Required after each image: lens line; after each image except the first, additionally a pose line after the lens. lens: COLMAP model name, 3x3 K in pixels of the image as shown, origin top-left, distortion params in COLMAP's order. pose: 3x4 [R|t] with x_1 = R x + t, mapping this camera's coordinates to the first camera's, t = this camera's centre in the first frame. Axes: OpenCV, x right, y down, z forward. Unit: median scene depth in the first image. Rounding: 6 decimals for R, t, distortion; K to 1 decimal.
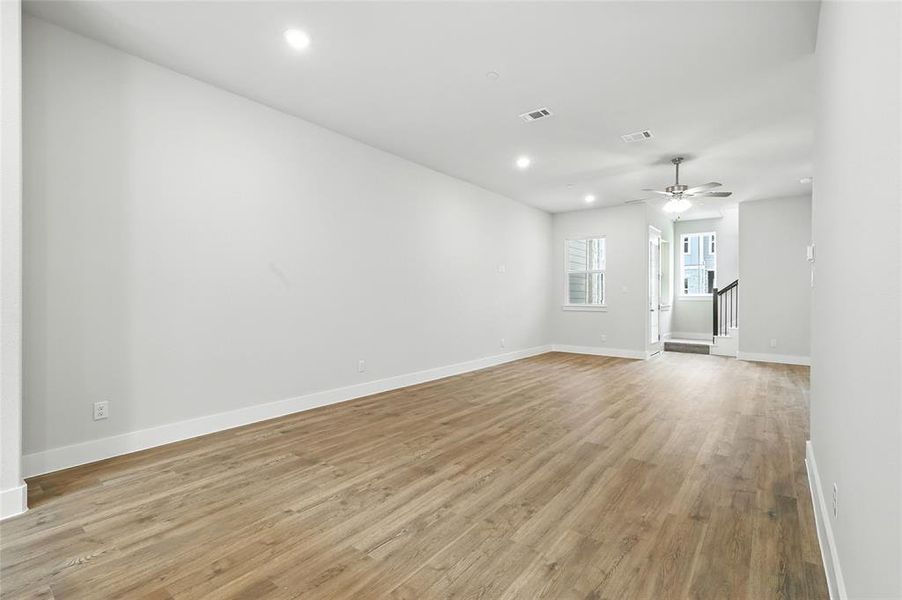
lens RADIAL K [[409.5, 0, 450.6], [0, 409.5, 297.2], [0, 0, 1]] dist [0.008062, 0.000520]
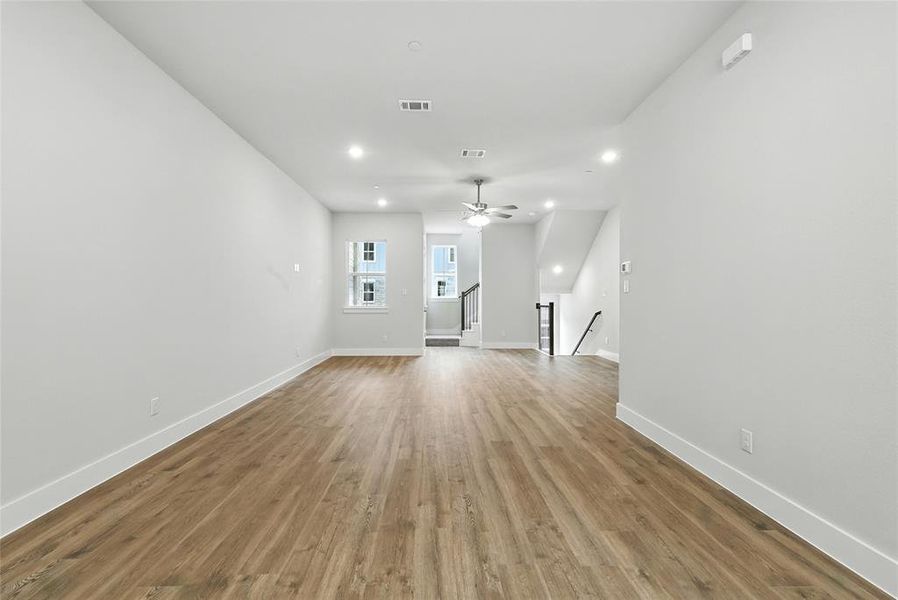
lens RADIAL K [[399.7, 0, 445.7], [0, 399.7, 299.2], [0, 0, 1]] dist [0.006735, 0.000140]
pose [[0.766104, -0.002263, 0.642712, -0.377650], [0.001901, 0.999997, 0.001256, -0.003133], [-0.642713, 0.000260, 0.766107, 0.293396]]
